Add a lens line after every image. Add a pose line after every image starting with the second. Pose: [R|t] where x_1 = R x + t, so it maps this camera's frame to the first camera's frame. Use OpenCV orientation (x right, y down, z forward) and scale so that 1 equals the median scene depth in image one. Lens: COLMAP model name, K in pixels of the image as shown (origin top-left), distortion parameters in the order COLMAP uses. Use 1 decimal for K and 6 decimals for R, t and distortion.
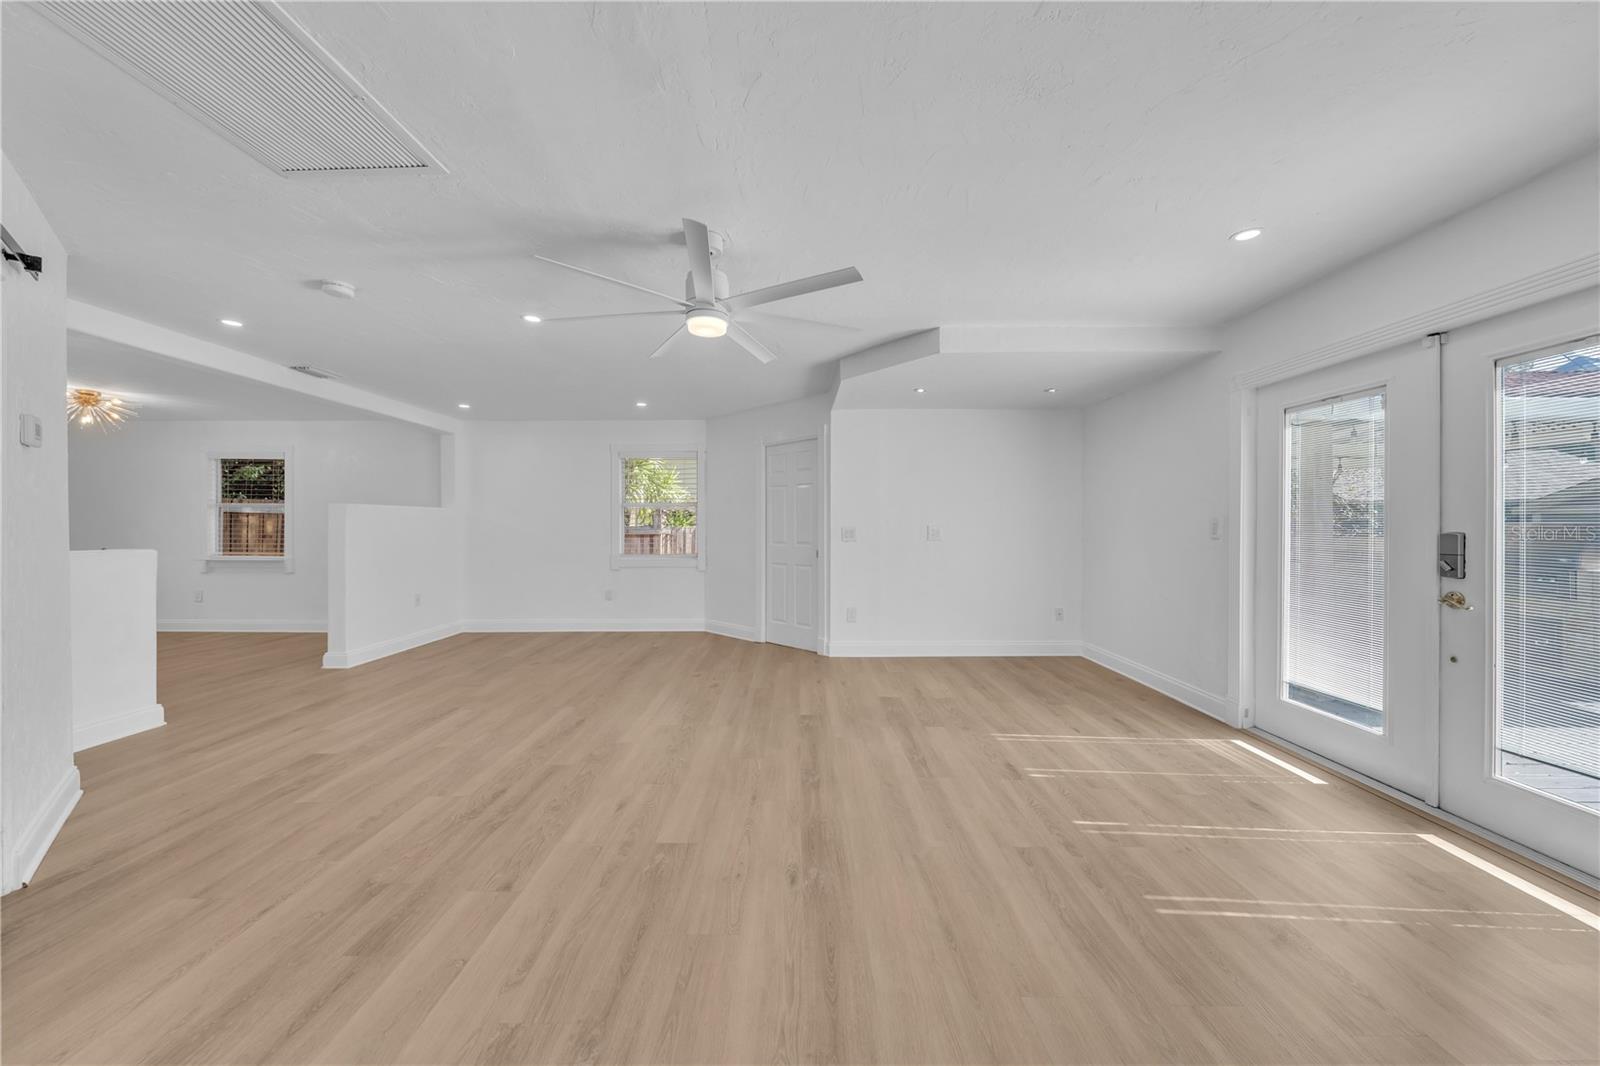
lens RADIAL K [[556.2, 0, 801.1], [0, 556.2, 528.6], [0, 0, 1]] dist [-0.000240, -0.000059]
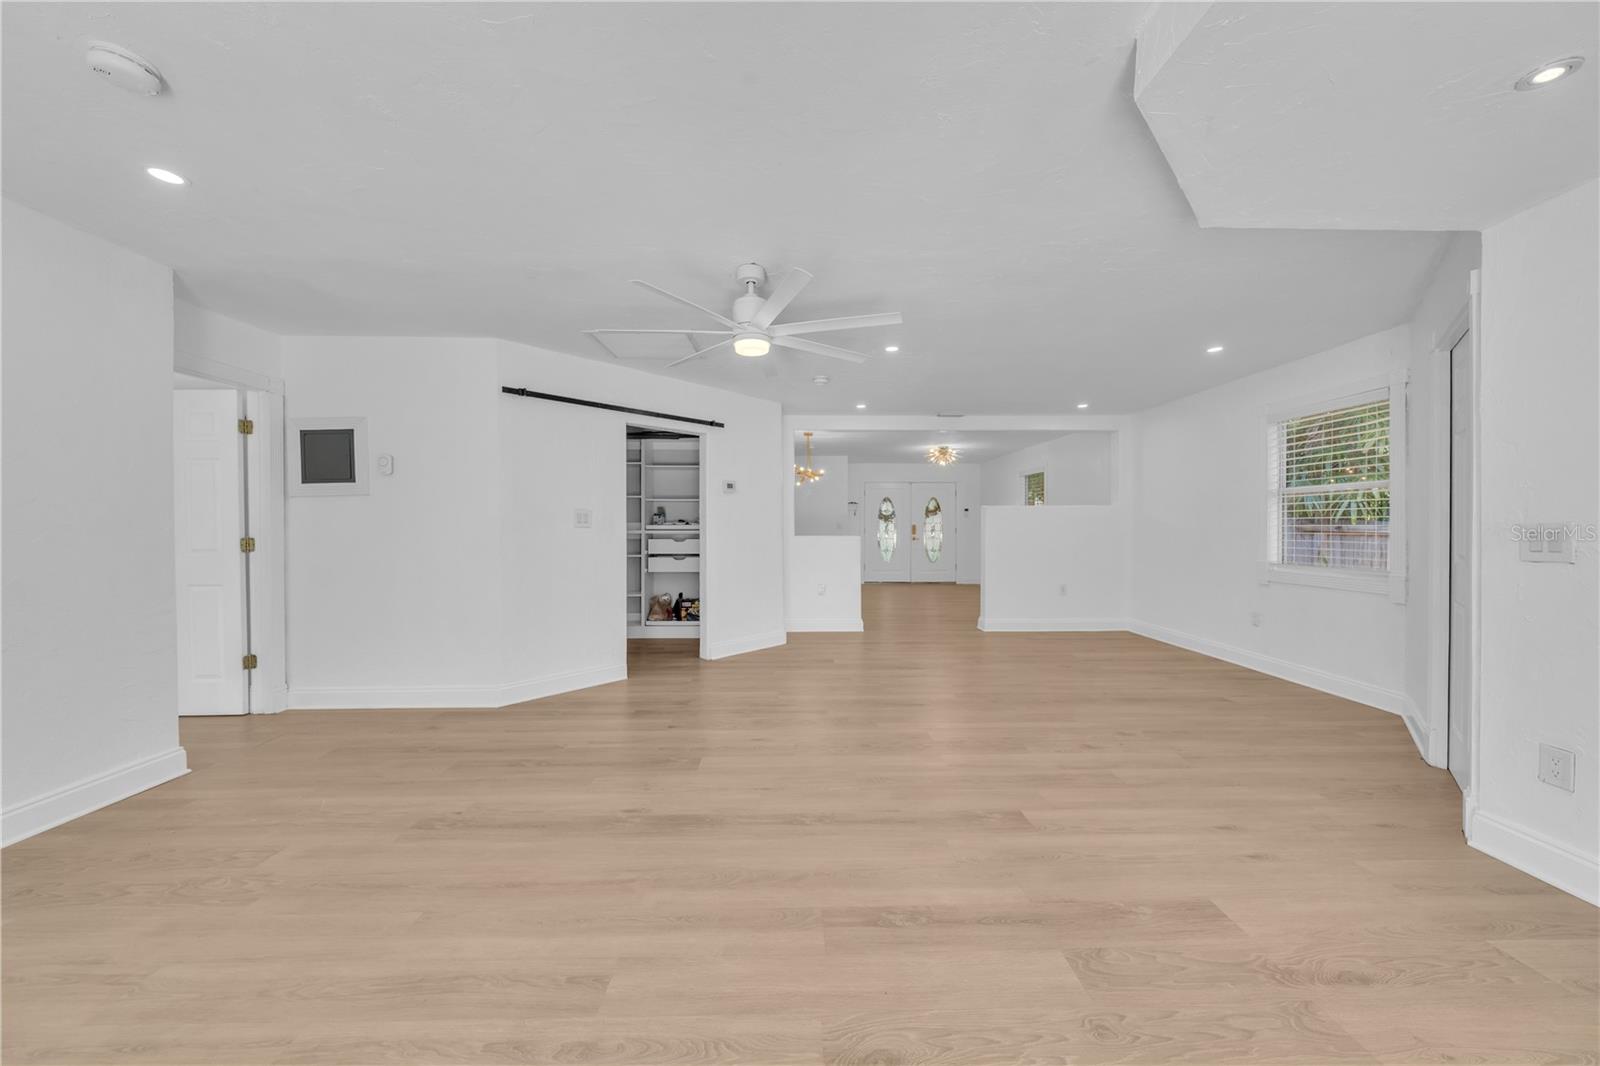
lens RADIAL K [[556.2, 0, 801.1], [0, 556.2, 528.6], [0, 0, 1]] dist [-0.000240, -0.000059]
pose [[-0.000821, 0.007729, -0.999970, 0.963689], [-0.000496, 0.999970, 0.007729, -0.002380], [1.000000, 0.000502, -0.000817, 1.098210]]
